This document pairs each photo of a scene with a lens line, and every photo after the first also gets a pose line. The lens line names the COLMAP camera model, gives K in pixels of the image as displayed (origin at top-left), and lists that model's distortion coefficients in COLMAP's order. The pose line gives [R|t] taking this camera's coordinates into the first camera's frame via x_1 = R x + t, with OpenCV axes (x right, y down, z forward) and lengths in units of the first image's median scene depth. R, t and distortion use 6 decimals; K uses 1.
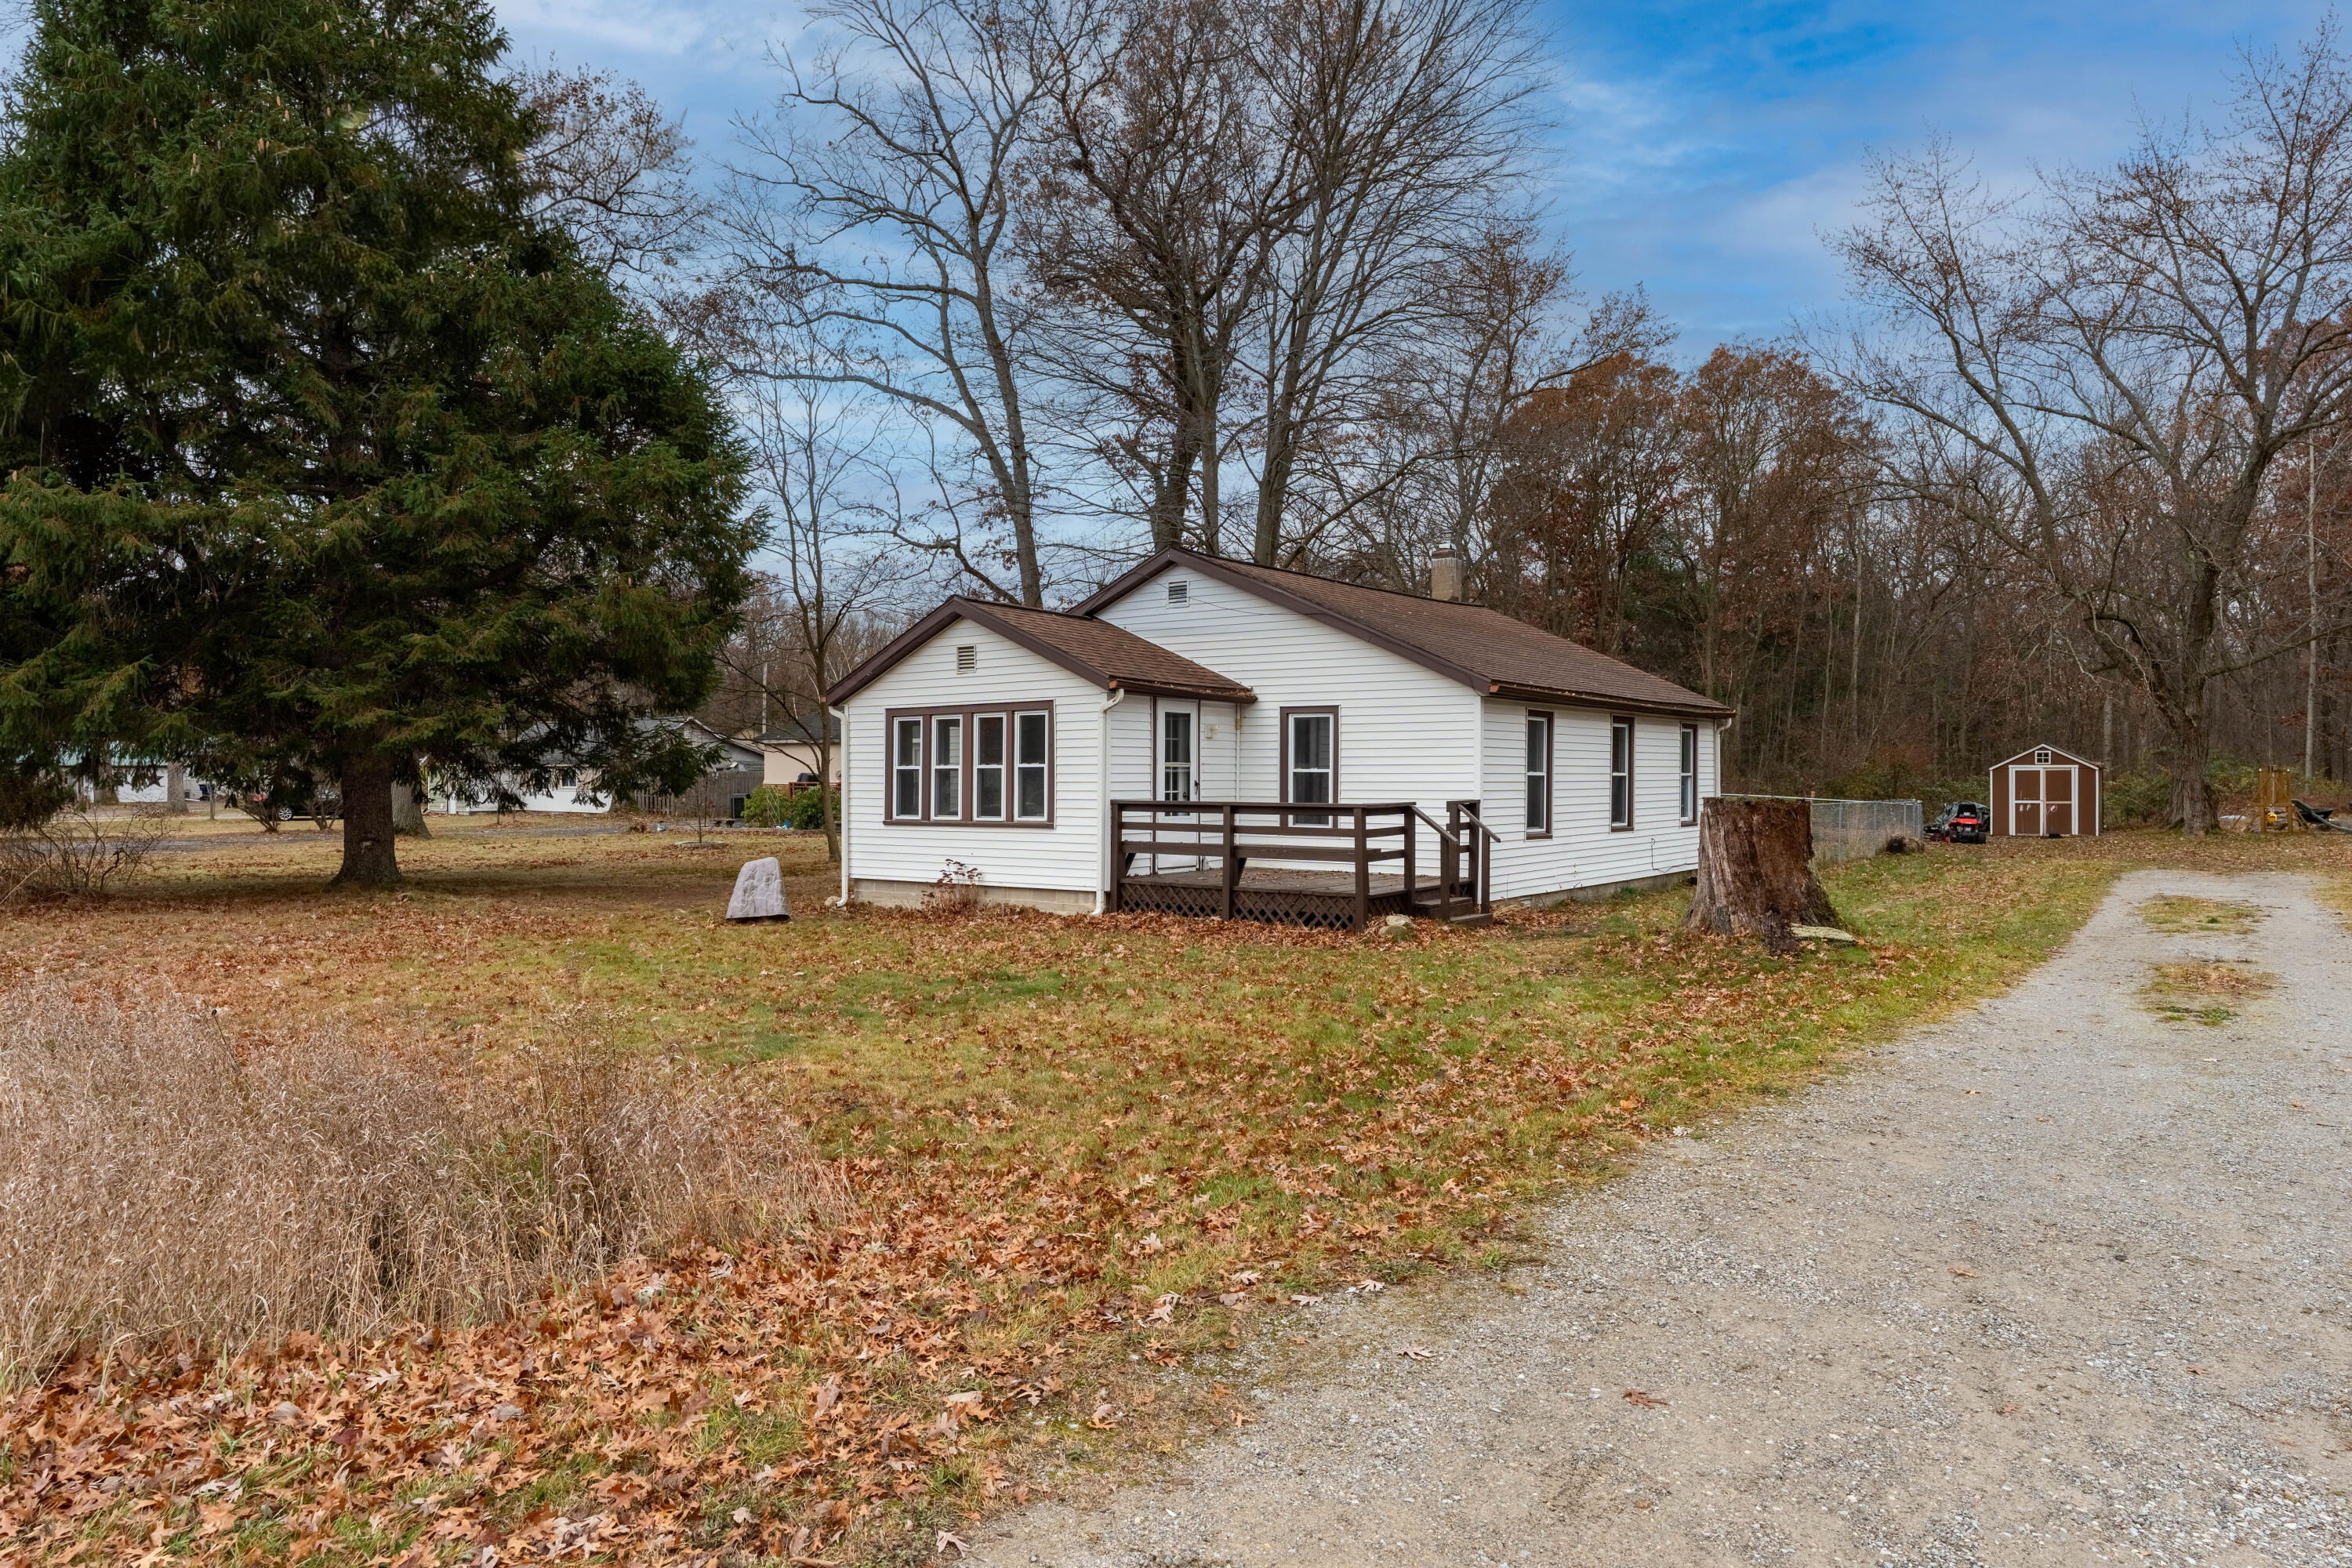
lens RADIAL K [[1471.6, 0, 1165.7], [0, 1471.6, 781.4], [0, 0, 1]] dist [0.002771, 0.000115]
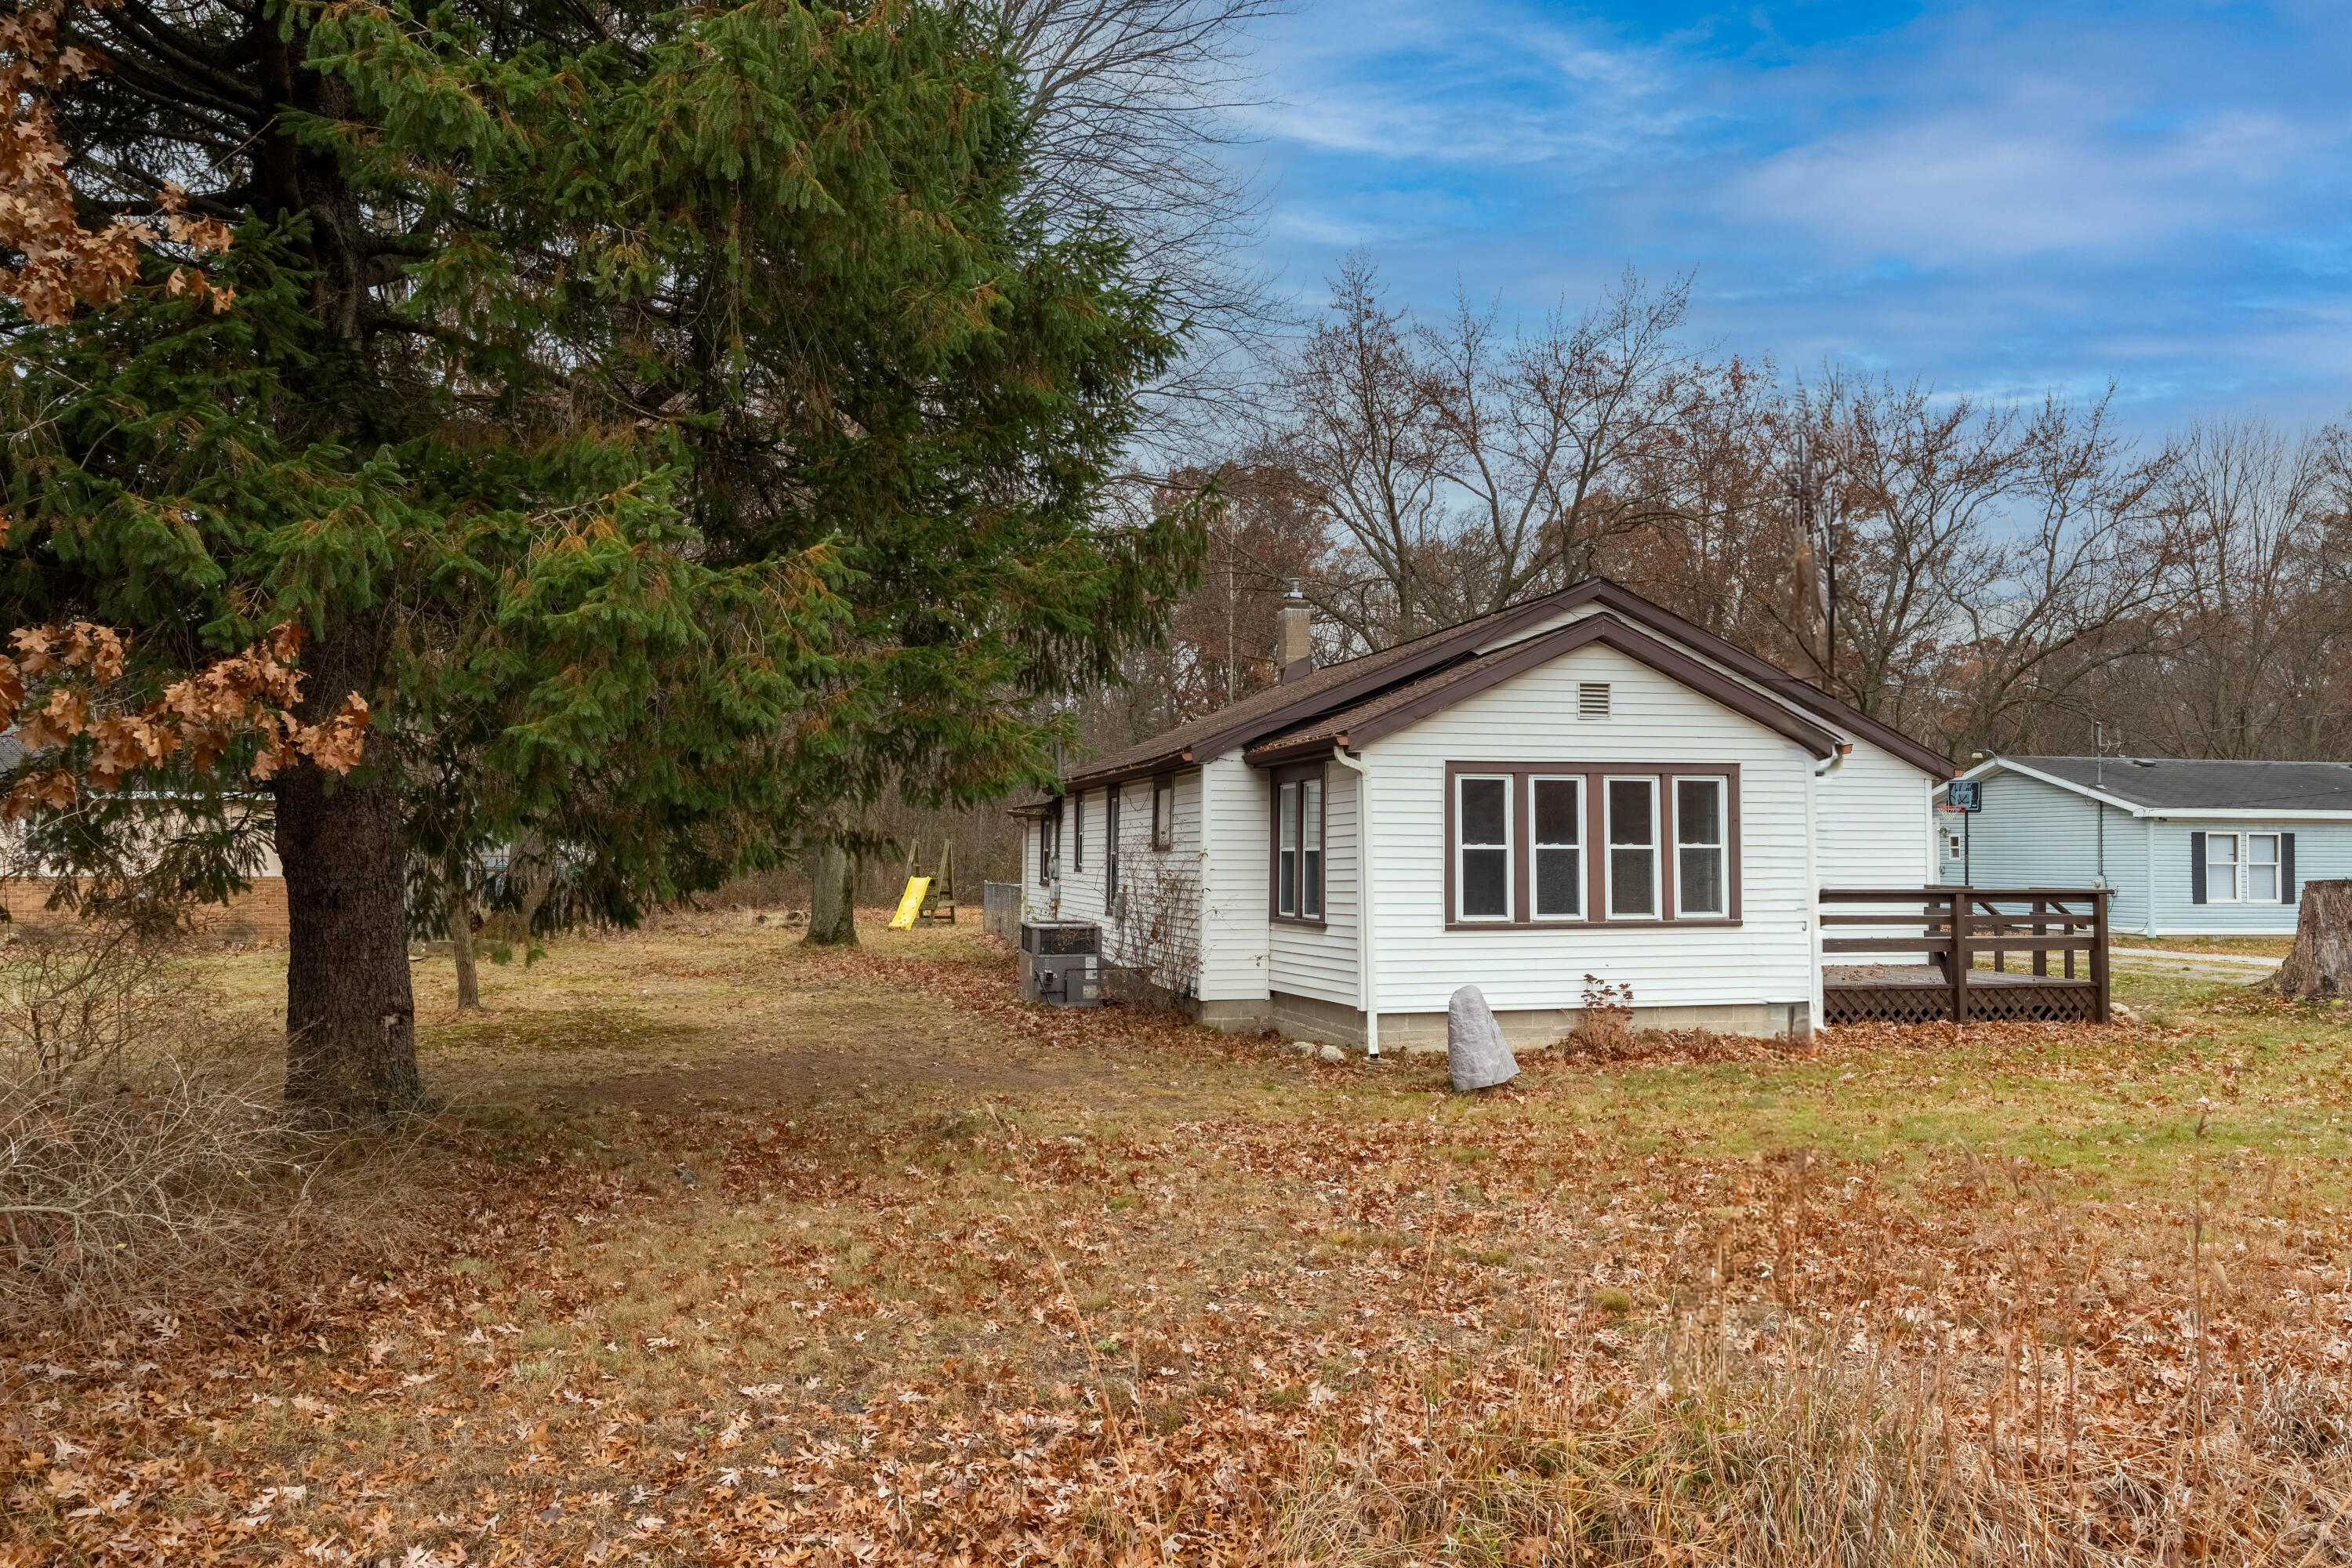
lens RADIAL K [[1689.5, 0, 1181.8], [0, 1689.5, 785.7], [0, 0, 1]] dist [-0.005251, 0.000289]
pose [[0.626933, 0.035296, 0.778274, -0.930007], [0.000165, 0.998967, -0.045437, -0.002118], [-0.779073, 0.028614, 0.626279, 0.638278]]
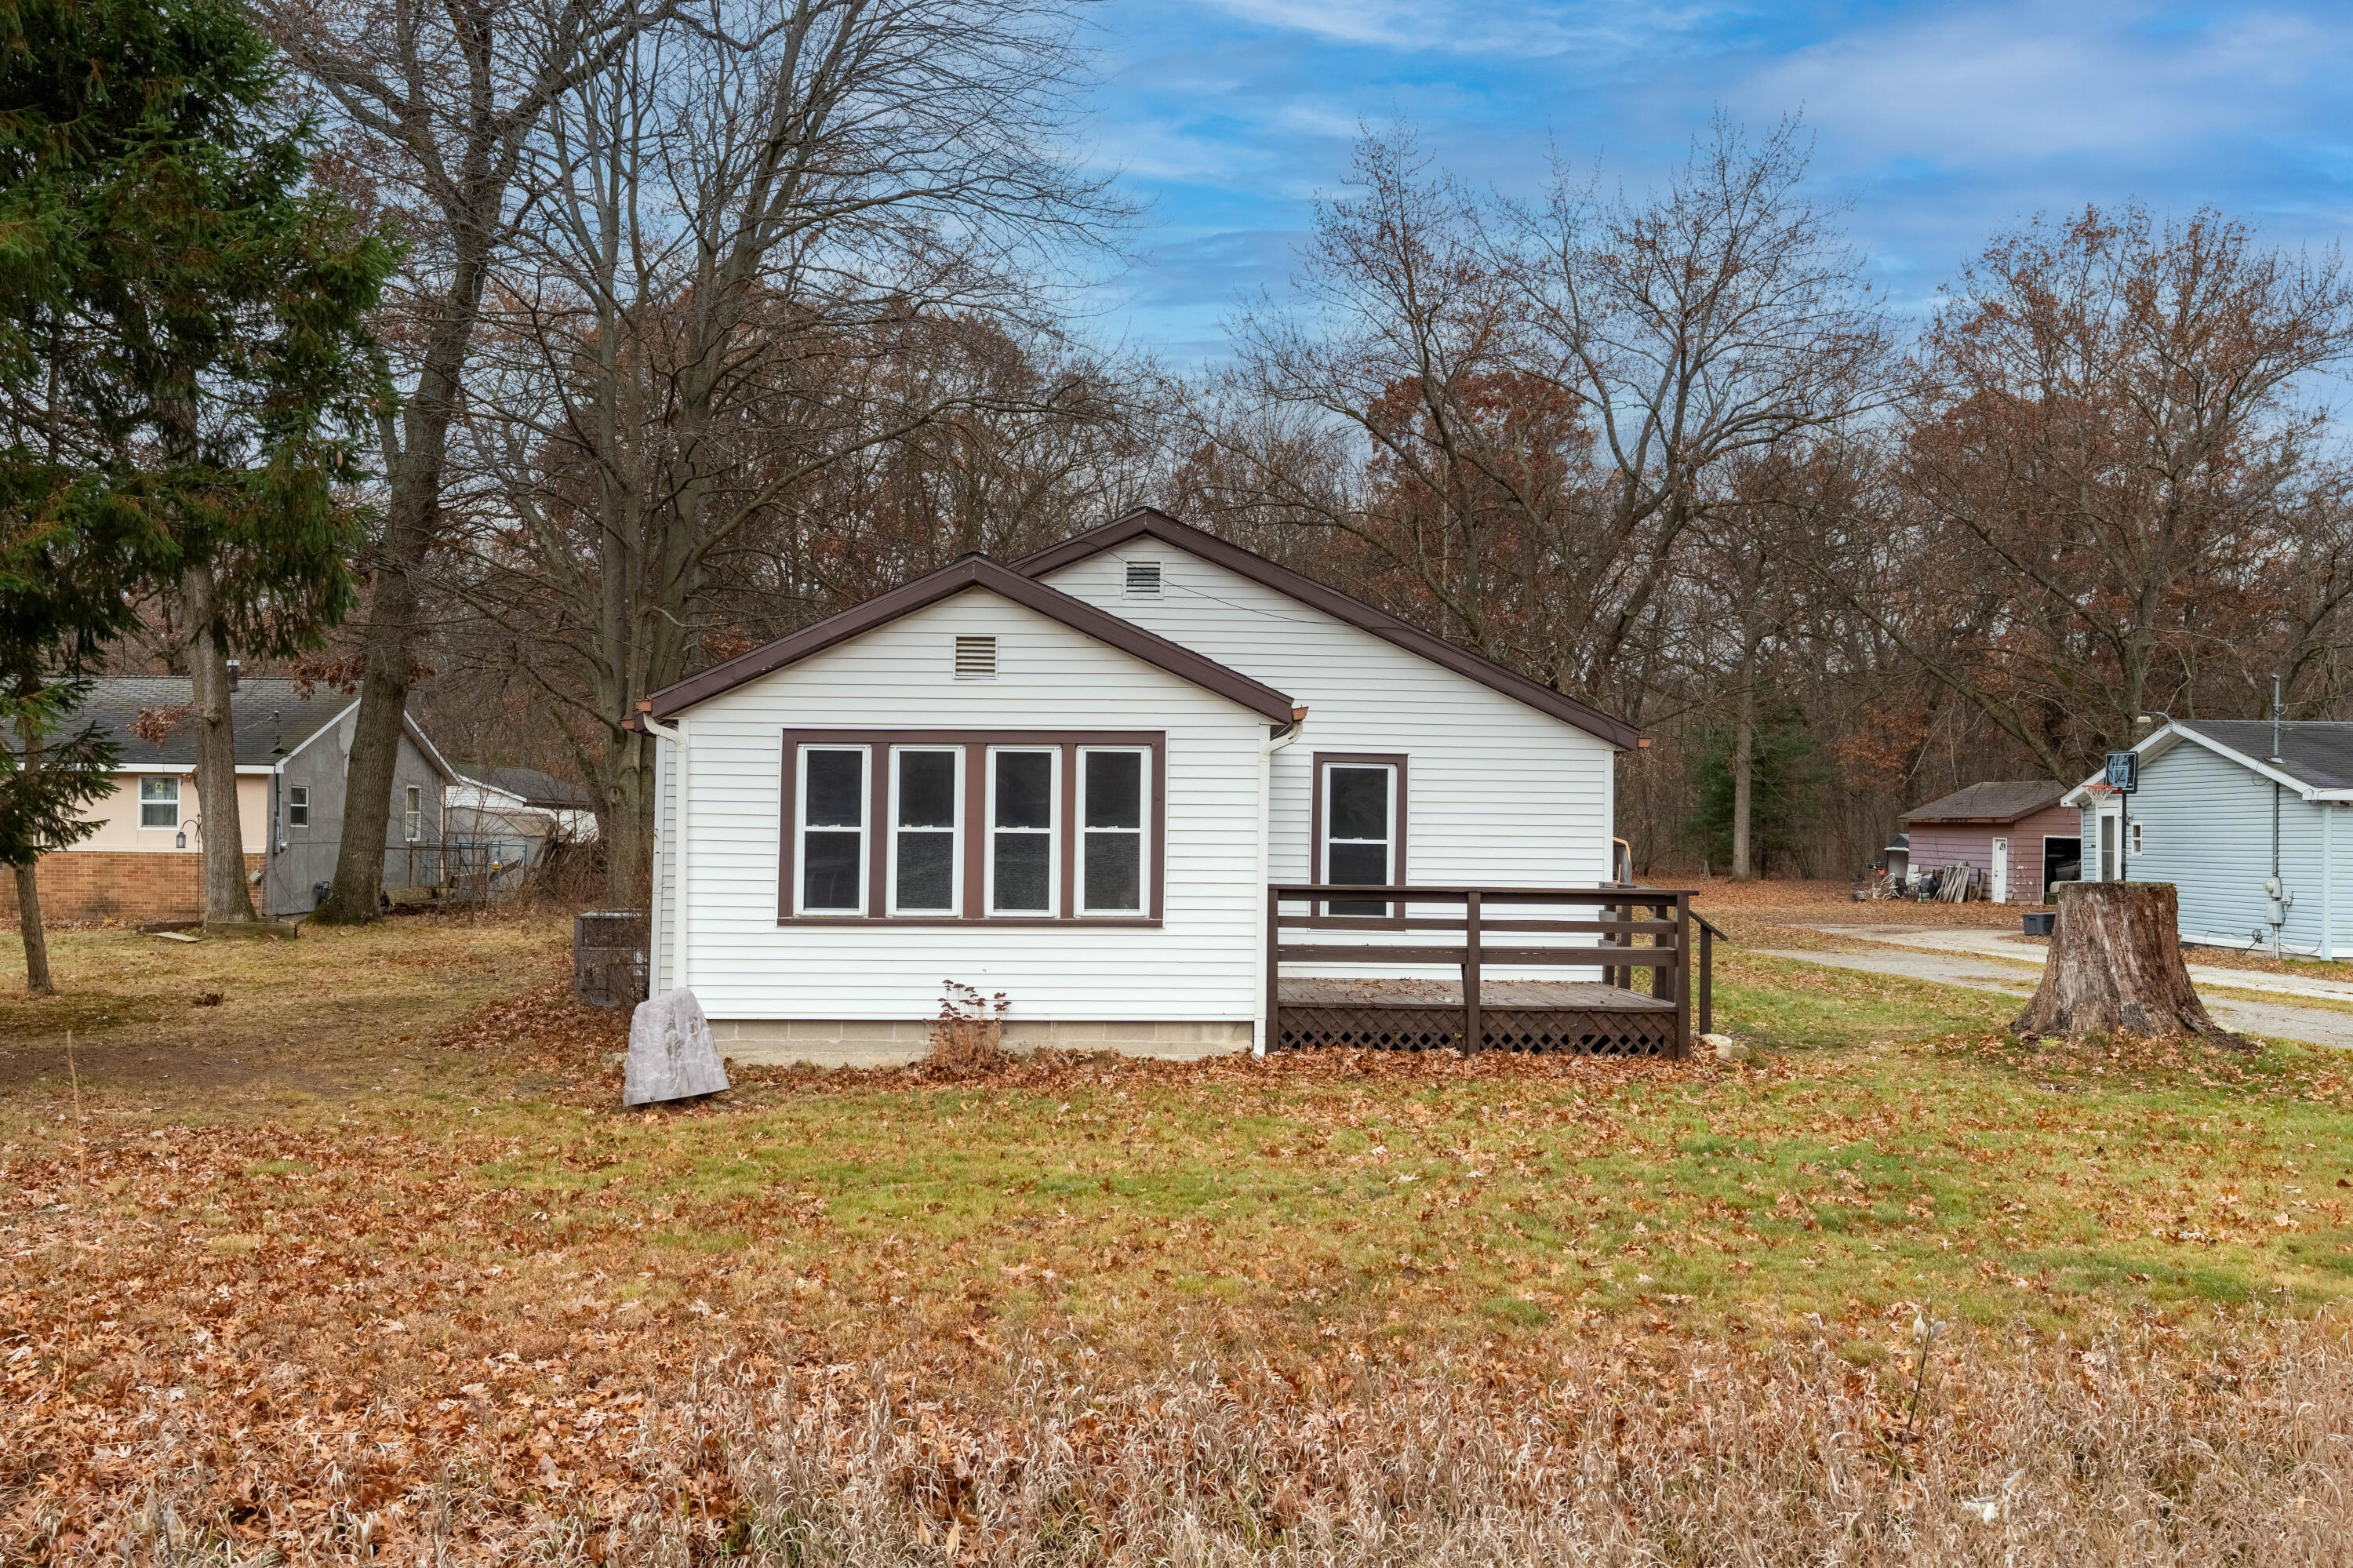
lens RADIAL K [[1958.0, 0, 1174.3], [0, 1958.0, 797.6], [0, 0, 1]] dist [0.014651, 0.004531]
pose [[0.777196, 0.023404, 0.628824, -0.595189], [-0.010238, 0.999646, -0.024553, -0.004207], [-0.629176, 0.012644, 0.777160, 0.306784]]
